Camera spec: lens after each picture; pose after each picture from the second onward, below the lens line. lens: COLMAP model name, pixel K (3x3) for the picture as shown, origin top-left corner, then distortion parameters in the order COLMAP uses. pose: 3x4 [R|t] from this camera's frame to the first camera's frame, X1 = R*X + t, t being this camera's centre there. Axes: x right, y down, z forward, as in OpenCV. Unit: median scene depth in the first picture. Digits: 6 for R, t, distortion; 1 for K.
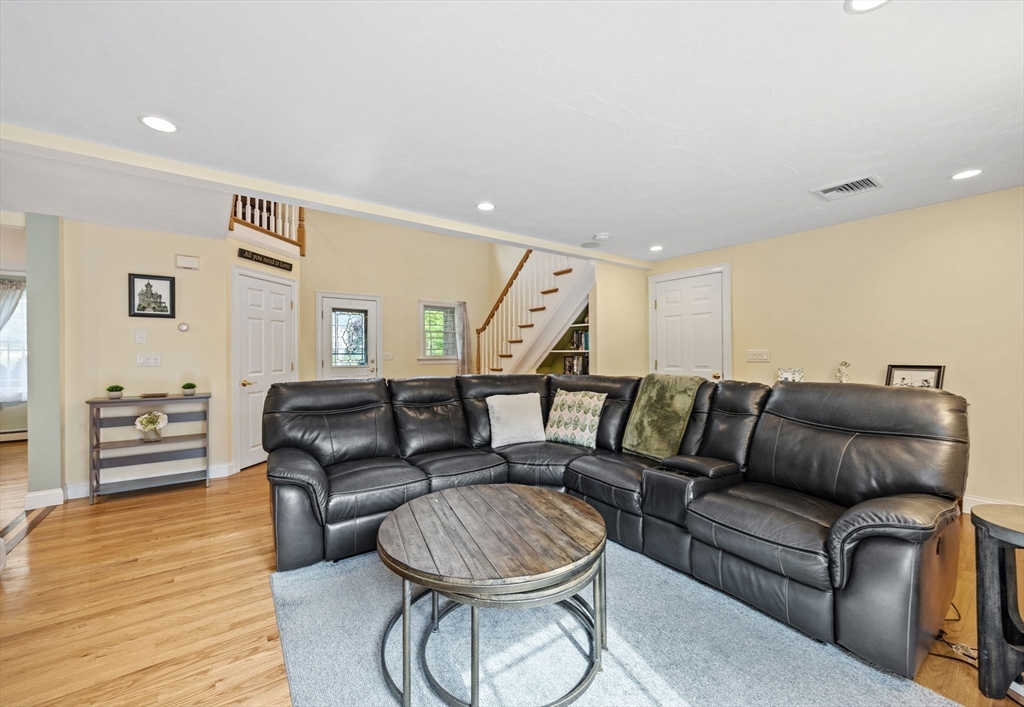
lens RADIAL K [[413.2, 0, 512.1], [0, 413.2, 353.0], [0, 0, 1]] dist [-0.004429, -0.000330]
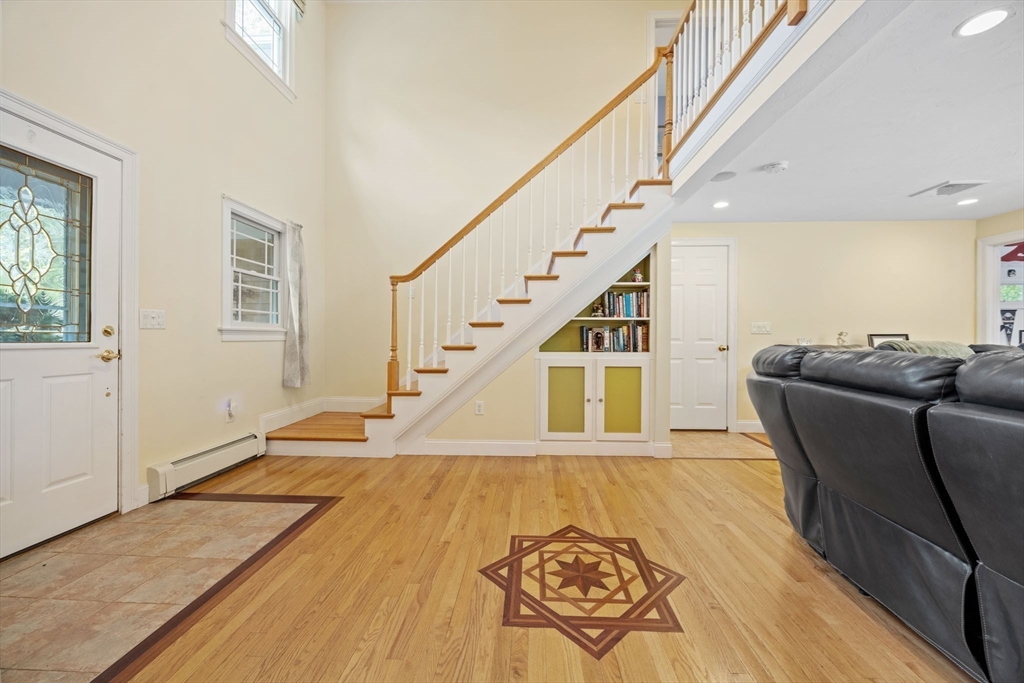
lens RADIAL K [[403.0, 0, 512.6], [0, 403.0, 339.6], [0, 0, 1]] dist [-0.012295, -0.000372]
pose [[0.624428, 0.002221, 0.781079, -0.503548], [-0.006667, 0.999975, 0.002487, 0.030792], [-0.781054, -0.006760, 0.624427, 0.686735]]
